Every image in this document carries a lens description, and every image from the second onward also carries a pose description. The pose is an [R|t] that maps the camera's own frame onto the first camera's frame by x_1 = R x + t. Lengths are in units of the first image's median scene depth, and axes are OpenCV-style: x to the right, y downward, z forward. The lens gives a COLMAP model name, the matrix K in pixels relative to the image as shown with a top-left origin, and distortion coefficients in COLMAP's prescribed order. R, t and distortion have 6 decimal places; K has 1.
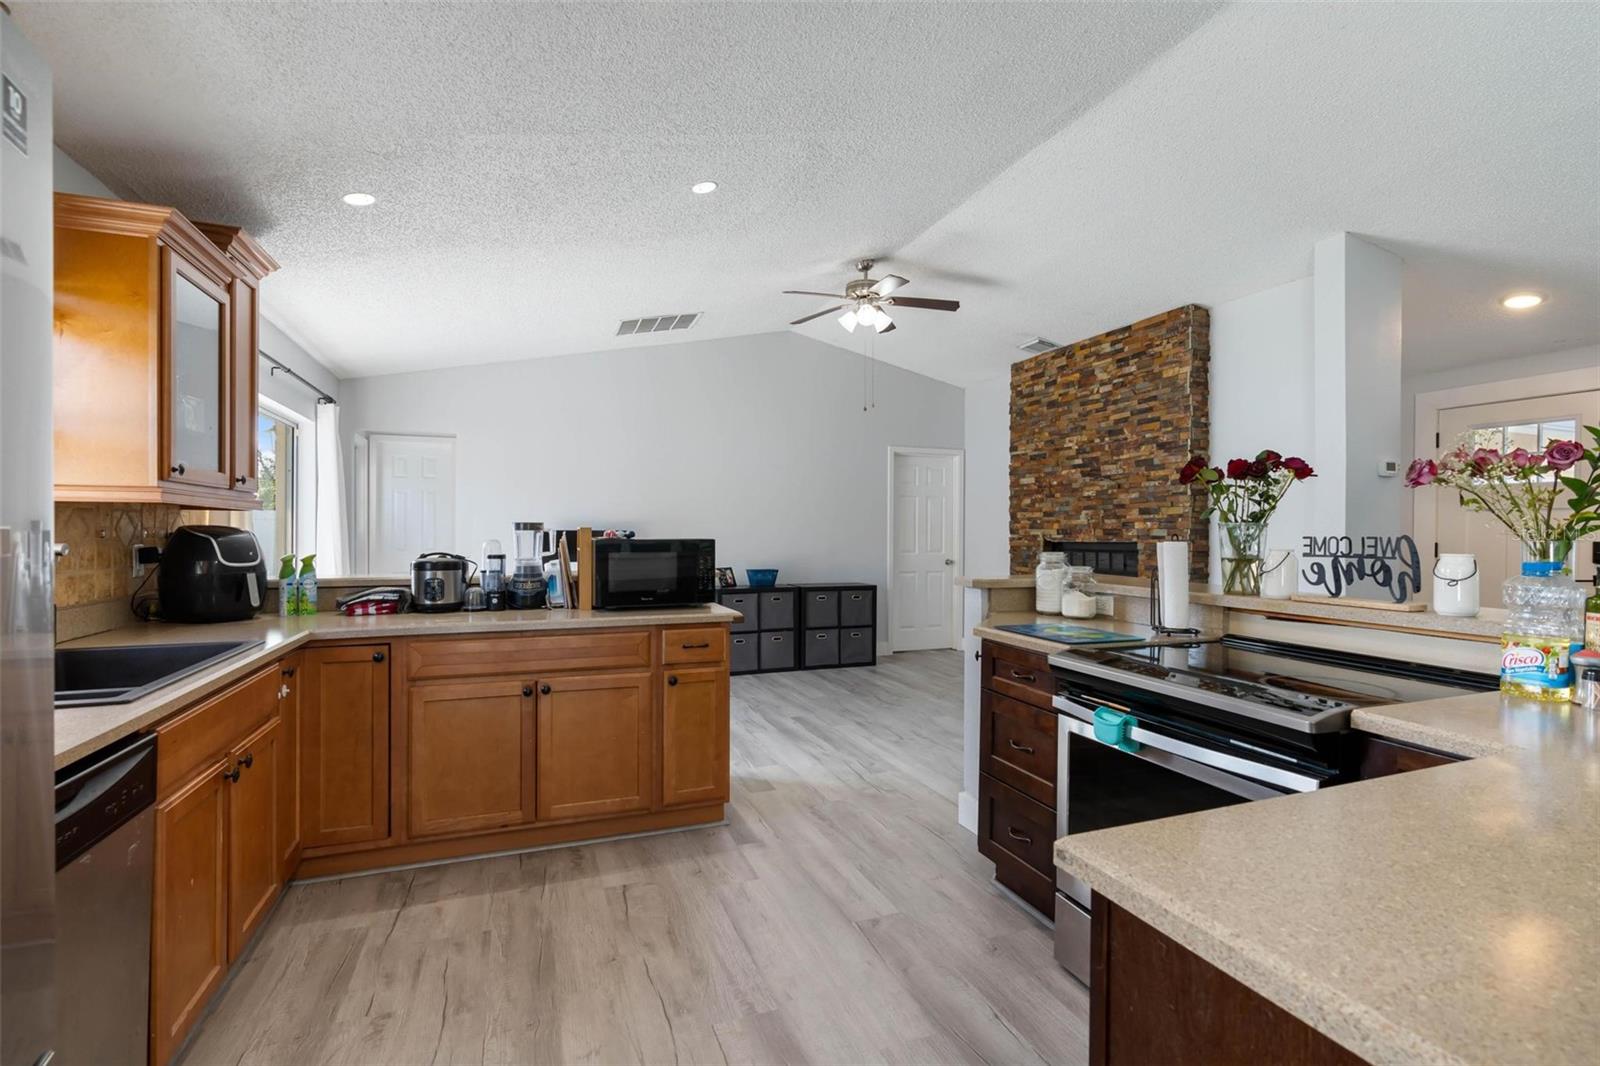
lens RADIAL K [[737.2, 0, 800.0], [0, 737.2, 533.0], [0, 0, 1]] dist [-0.000602, 0.000183]
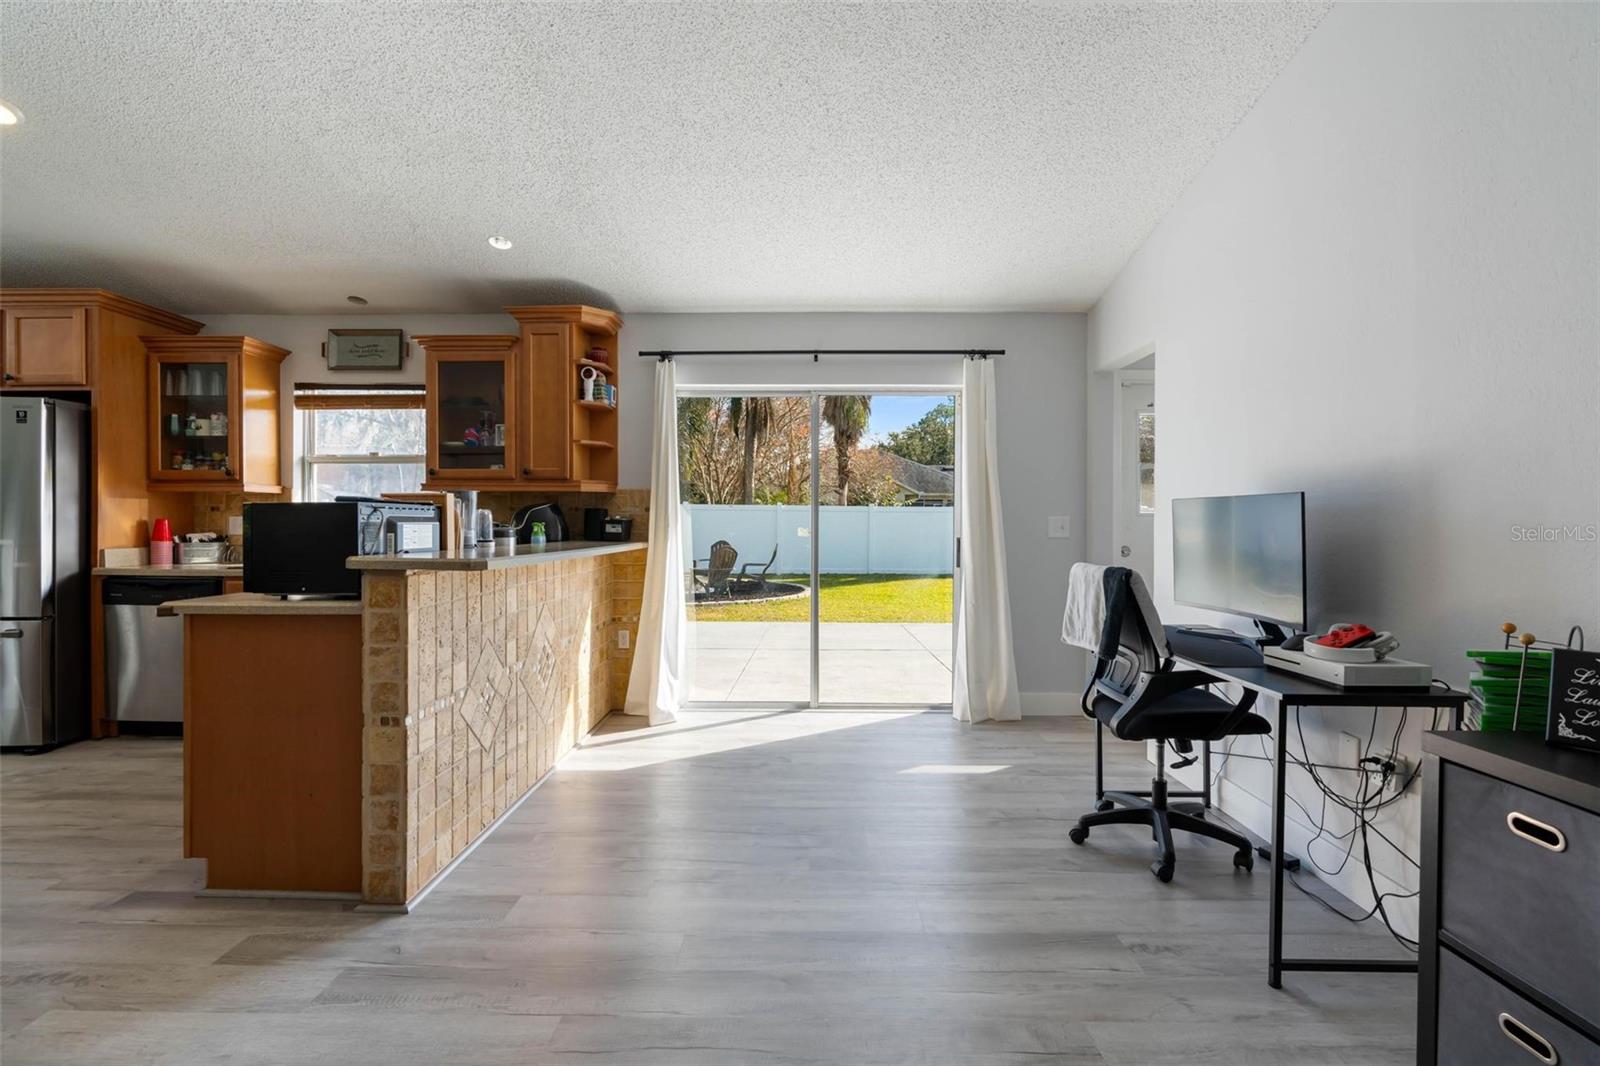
lens RADIAL K [[717.3, 0, 798.2], [0, 717.3, 528.6], [0, 0, 1]] dist [-0.008746, 0.003865]
pose [[-0.375846, 0.004058, -0.926673, 0.201592], [-0.005730, 0.999961, 0.006703, 0.016232], [0.926665, 0.007829, -0.375808, 1.105931]]
